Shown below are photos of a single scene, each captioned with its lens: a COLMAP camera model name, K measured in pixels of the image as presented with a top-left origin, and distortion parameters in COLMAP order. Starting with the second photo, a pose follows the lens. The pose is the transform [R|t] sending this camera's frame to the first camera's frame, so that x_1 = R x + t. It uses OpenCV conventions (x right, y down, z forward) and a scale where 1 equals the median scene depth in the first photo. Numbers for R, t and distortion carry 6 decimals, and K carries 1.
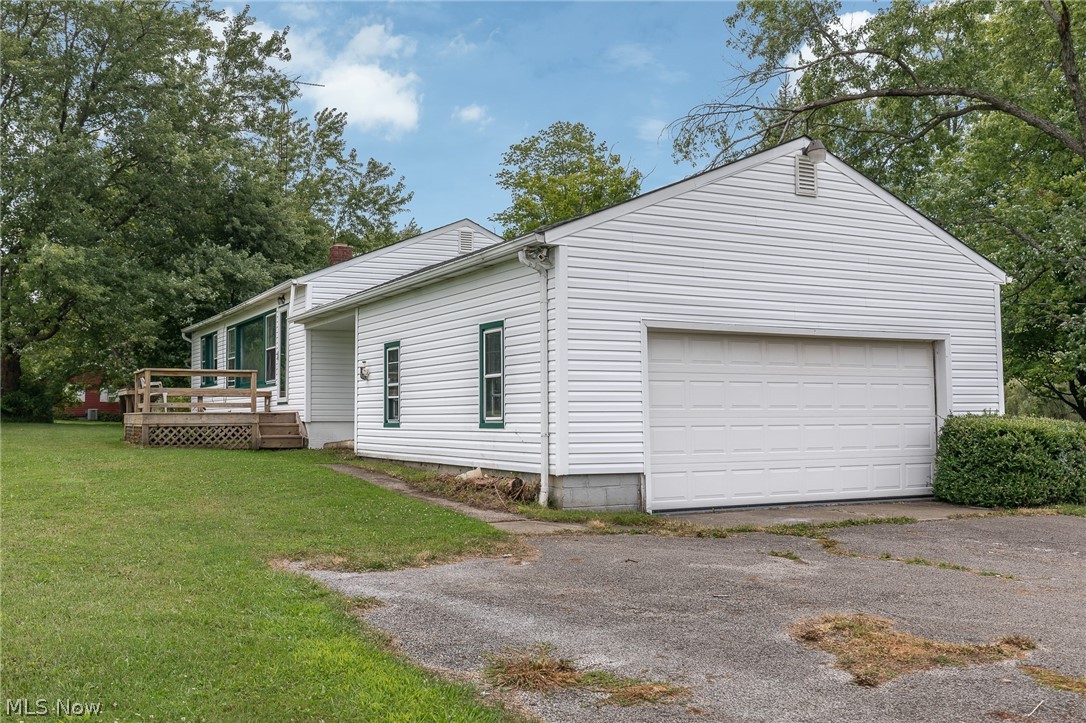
lens RADIAL K [[1076.6, 0, 543.0], [0, 1076.6, 361.5], [0, 0, 1]] dist [-0.120710, -0.004595]
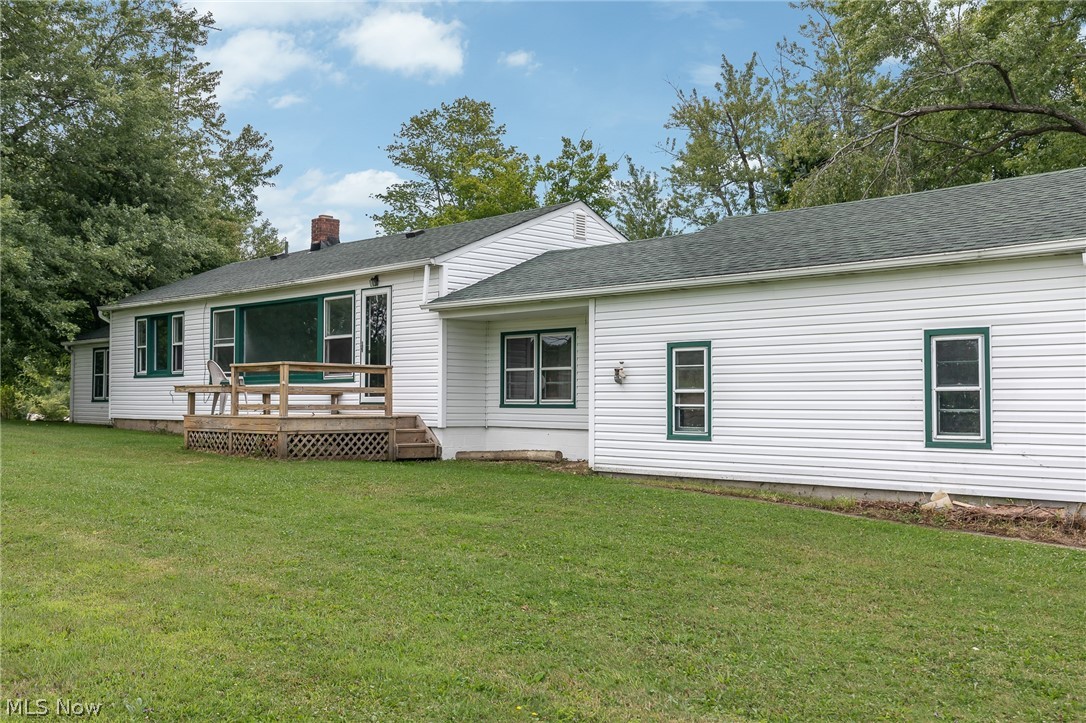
lens RADIAL K [[1076.6, 0, 543.0], [0, 1076.6, 361.5], [0, 0, 1]] dist [-0.120710, -0.004595]
pose [[0.963391, 0.023958, 0.267028, -0.380876], [-0.026695, 0.999622, 0.006622, -0.003646], [-0.266768, -0.013508, 0.963666, 0.162351]]
